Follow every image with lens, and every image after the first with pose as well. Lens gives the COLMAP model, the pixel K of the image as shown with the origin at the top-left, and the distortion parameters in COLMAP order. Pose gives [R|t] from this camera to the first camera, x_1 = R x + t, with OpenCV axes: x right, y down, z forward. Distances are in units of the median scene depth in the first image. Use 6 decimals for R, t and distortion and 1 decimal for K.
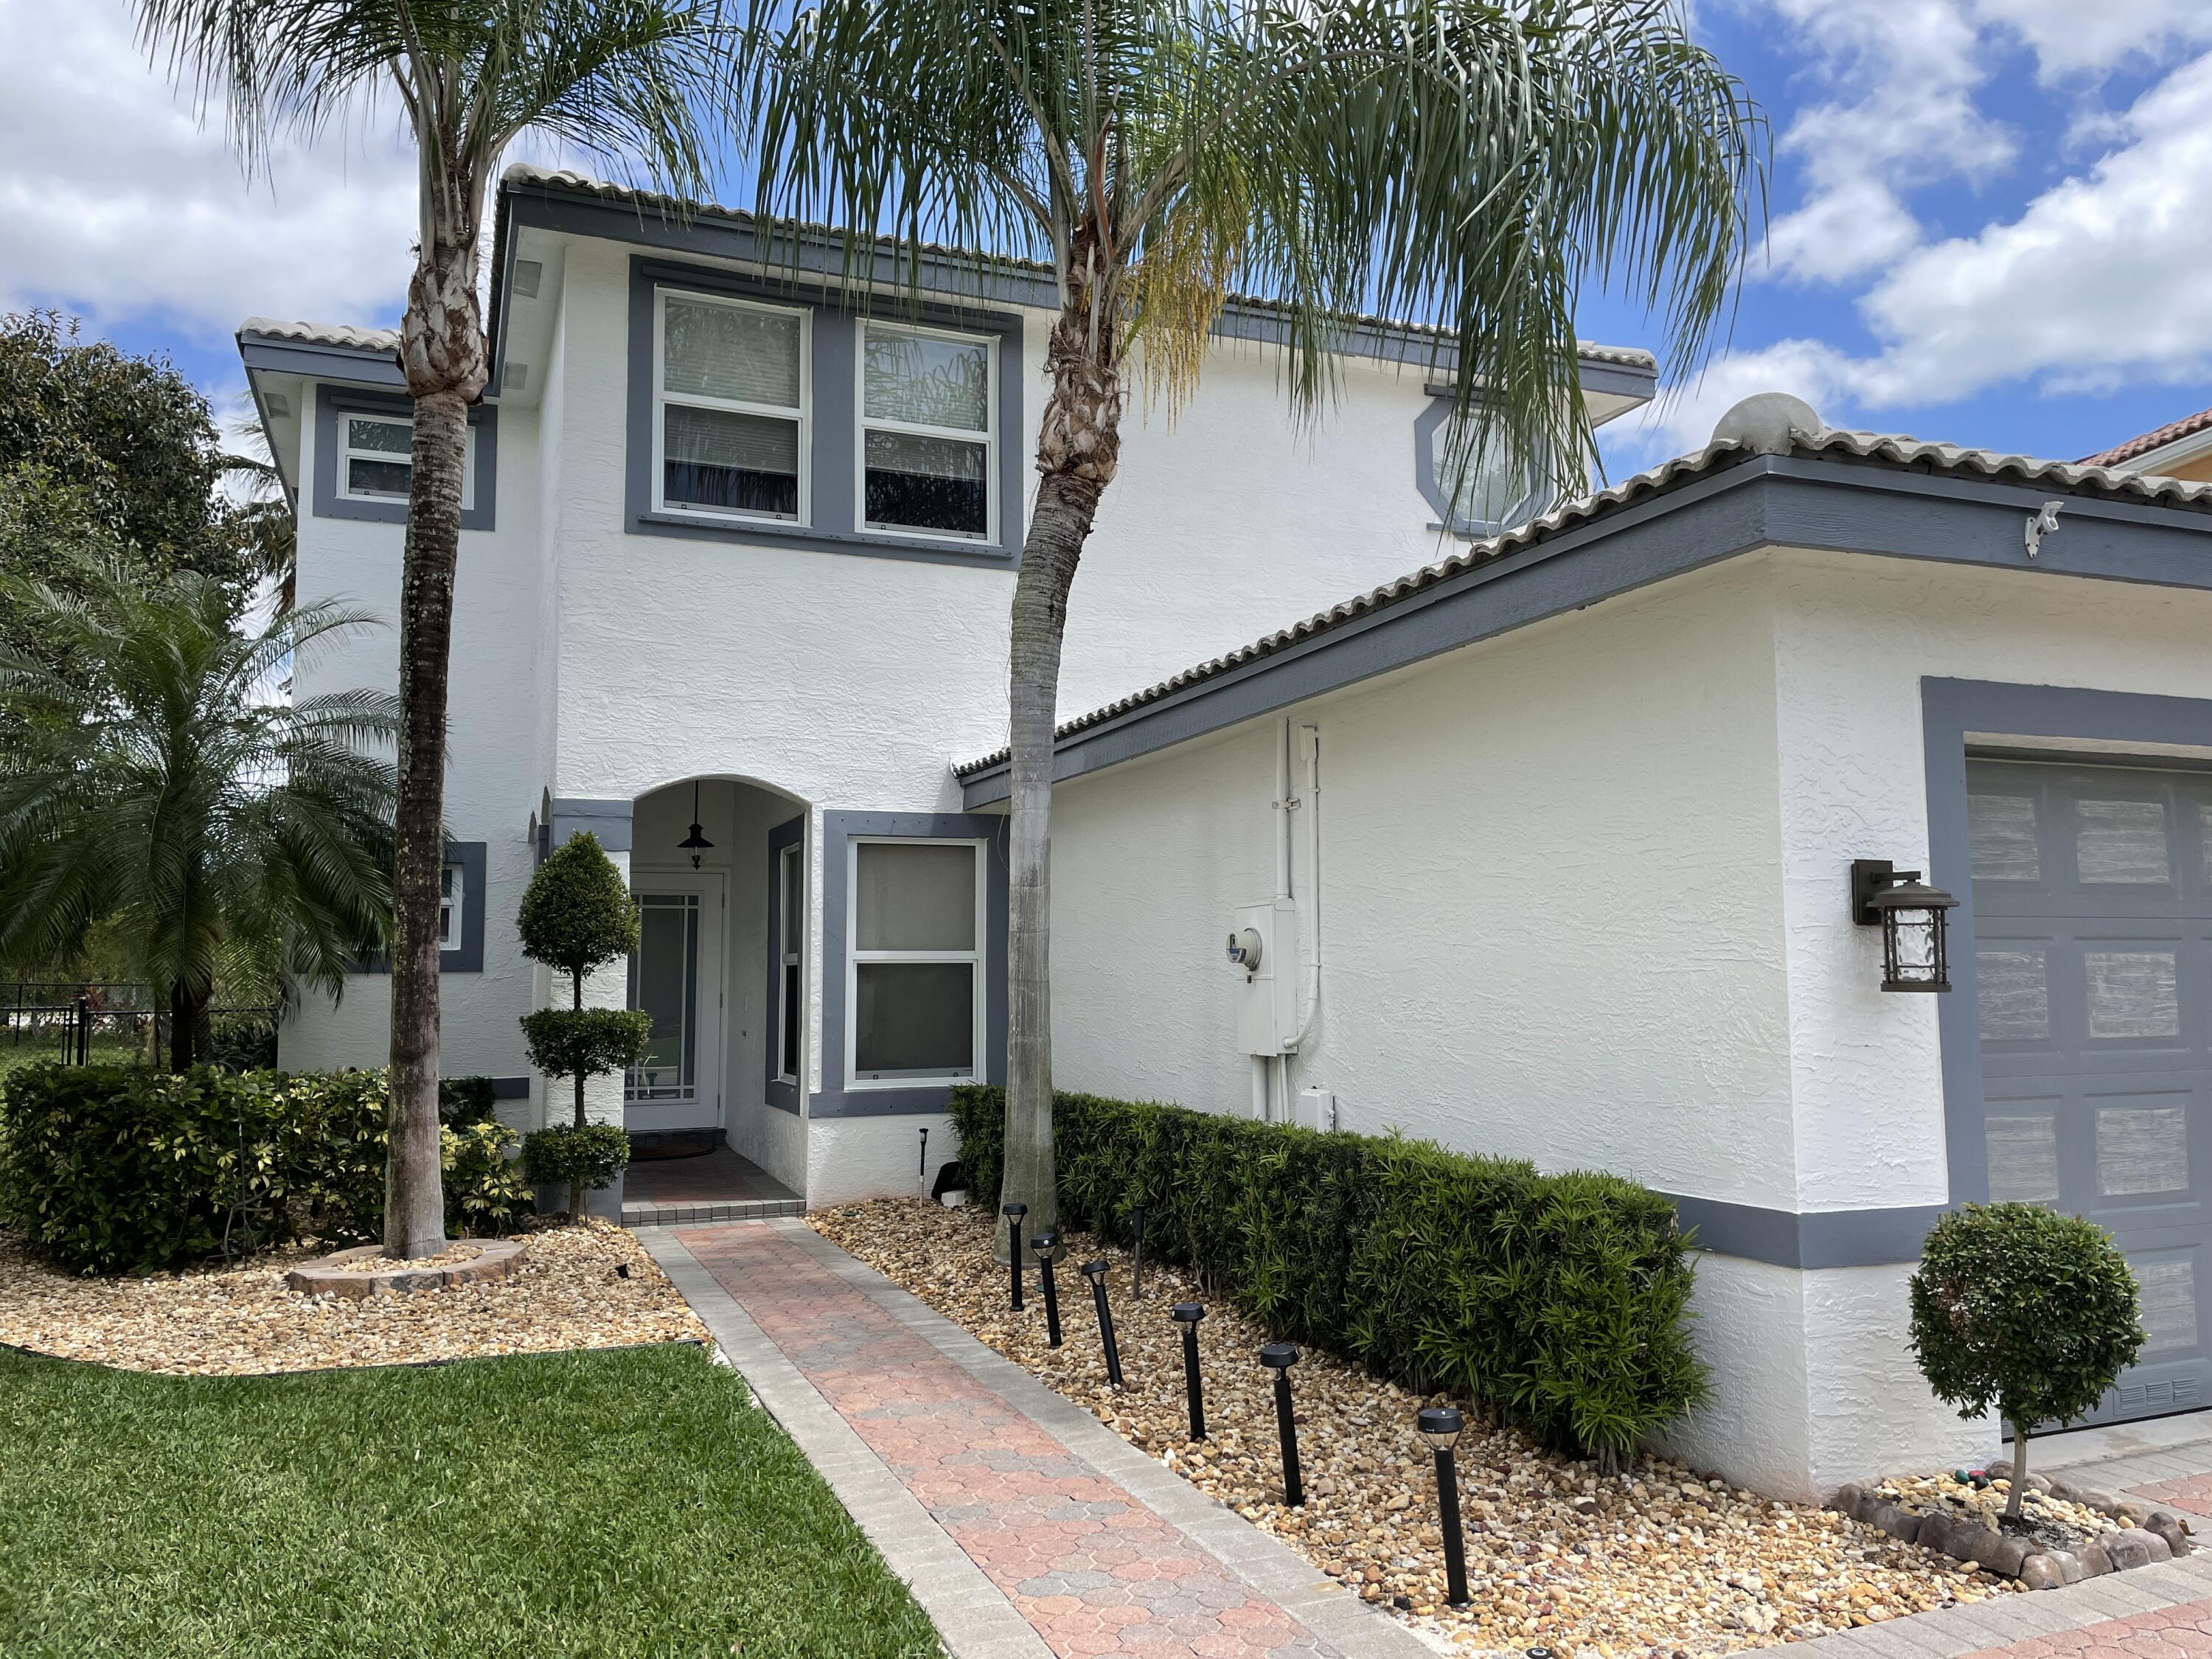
lens RADIAL K [[1651.0, 0, 1109.4], [0, 1651.0, 829.1], [0, 0, 1]] dist [0.001916, 0.000918]
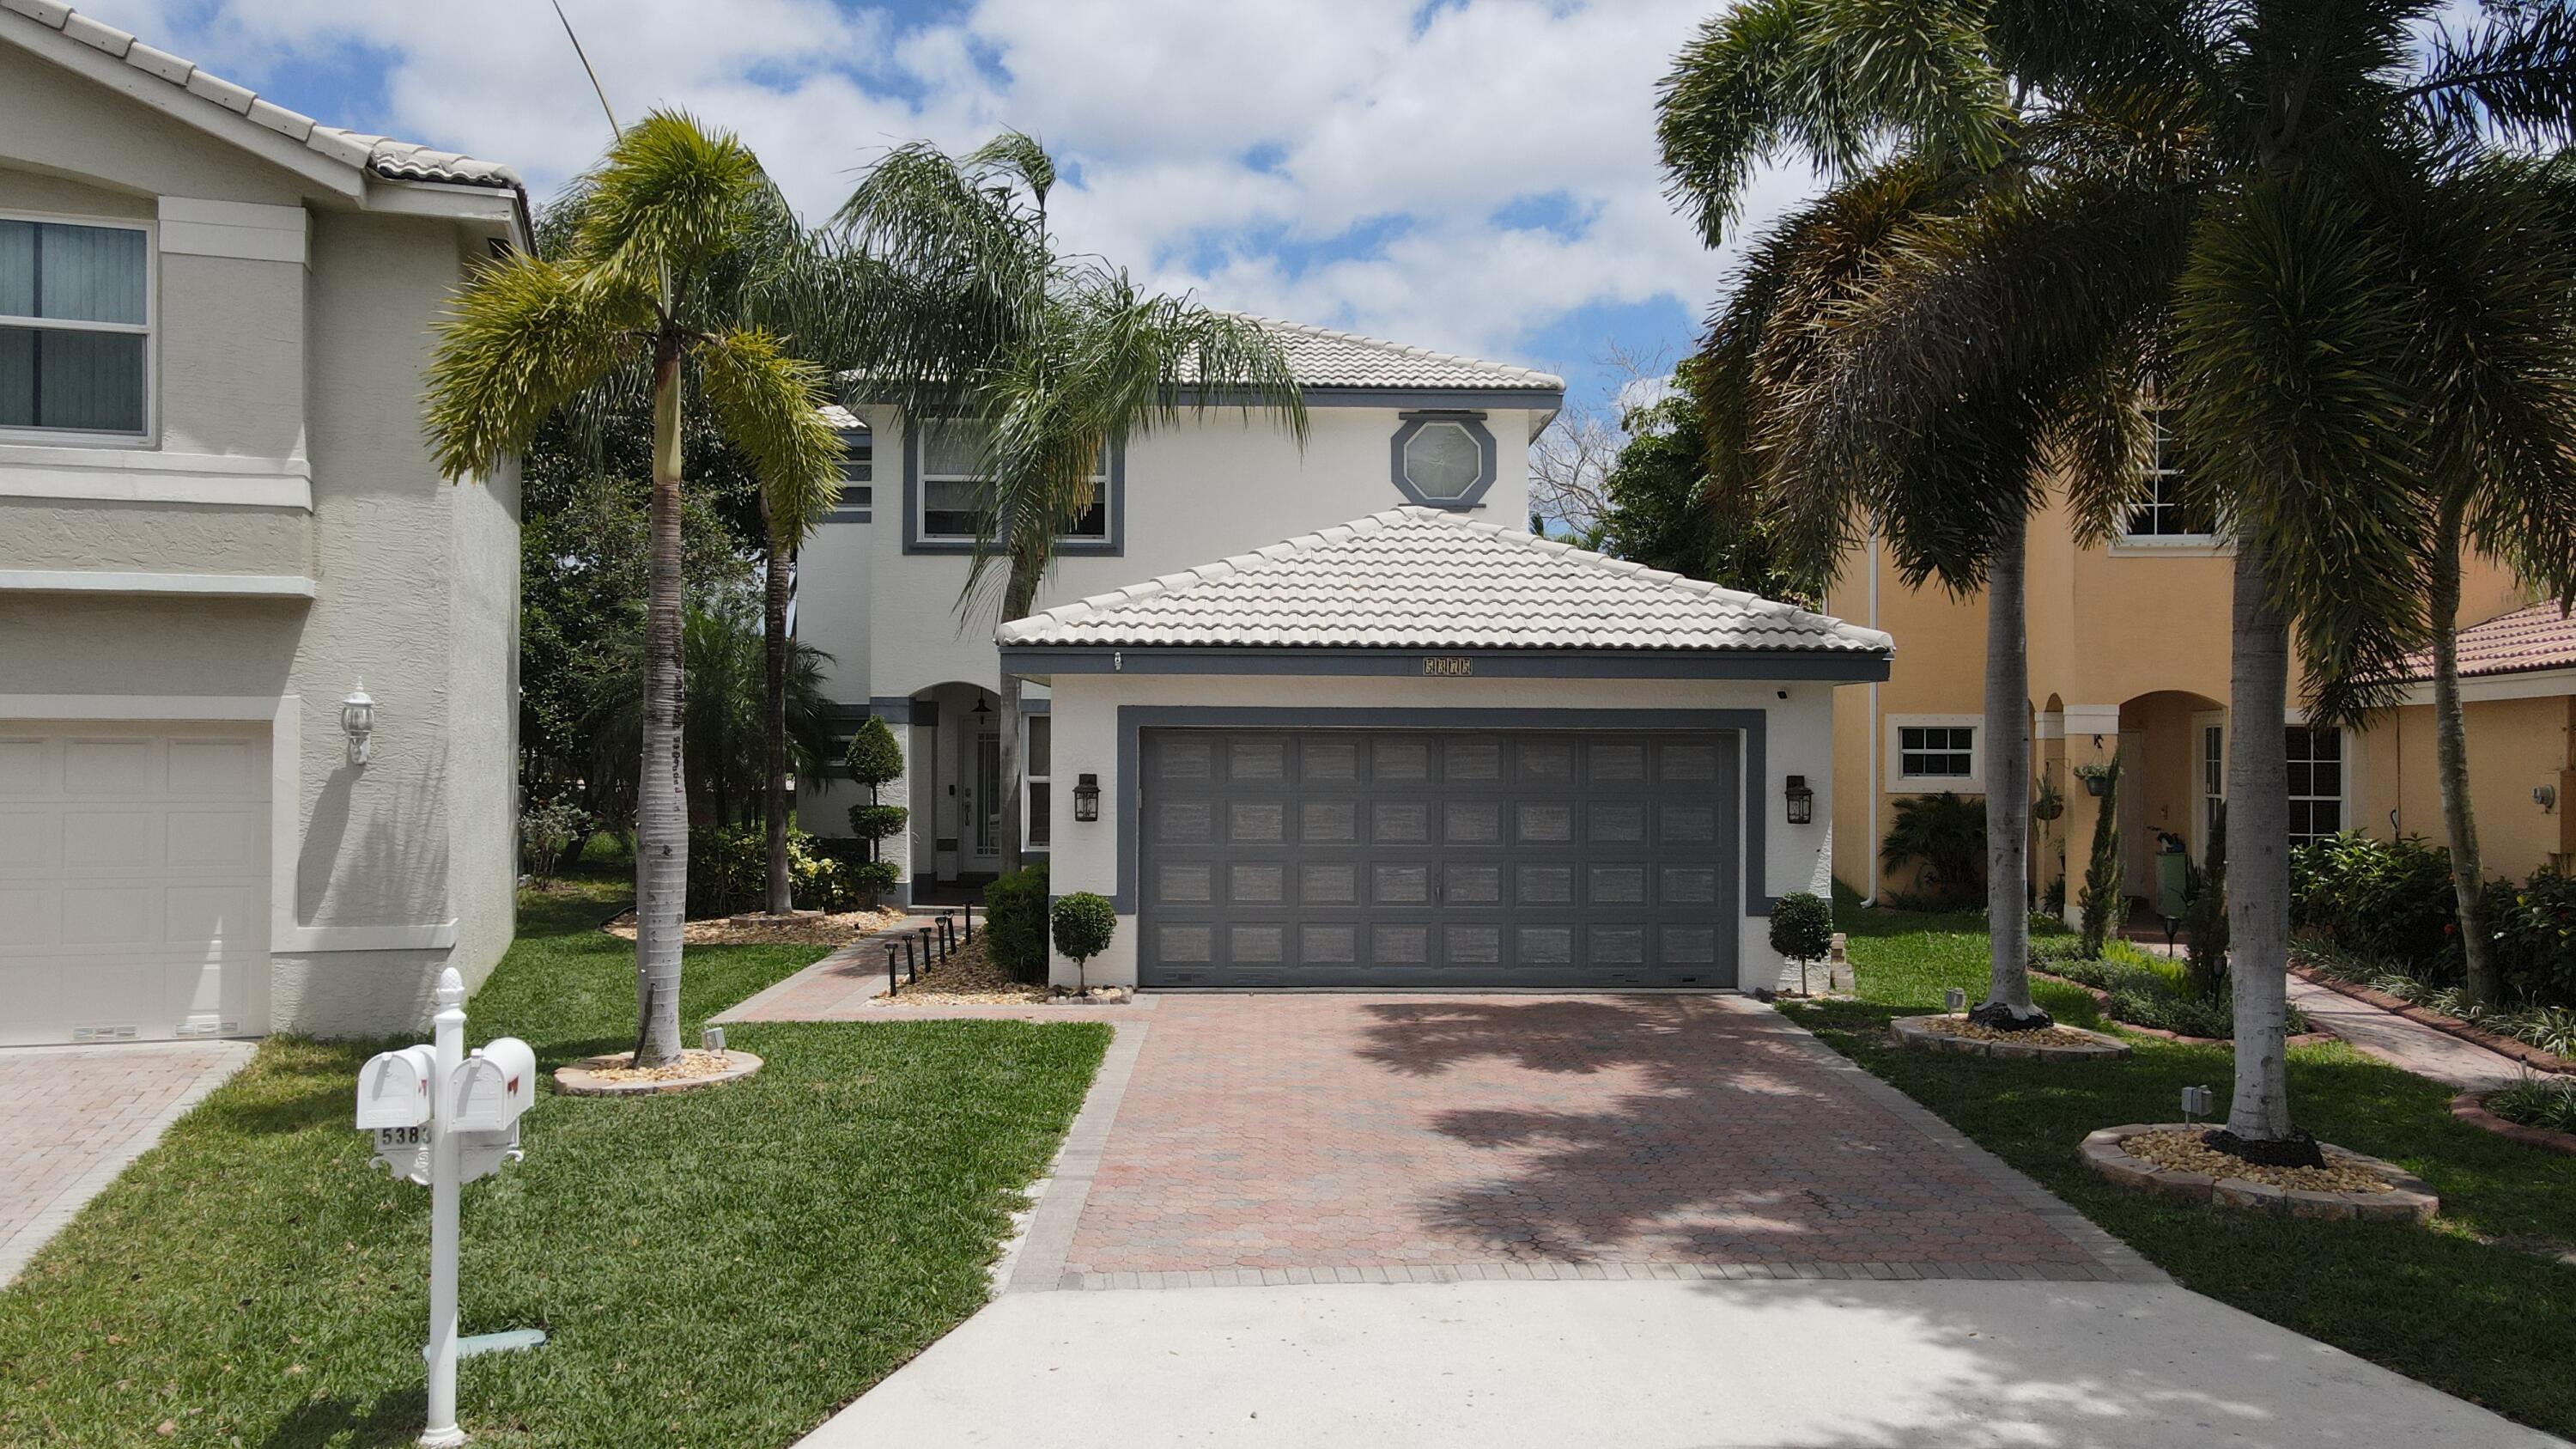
lens RADIAL K [[1880.0, 0, 1286.0], [0, 1880.0, 728.7], [0, 0, 1]] dist [-0.001938, -0.000099]
pose [[0.931489, 0.008159, -0.363678, 0.965140], [0.022272, 0.996594, 0.079403, -0.151660], [0.363087, -0.082063, 0.928134, -0.920177]]
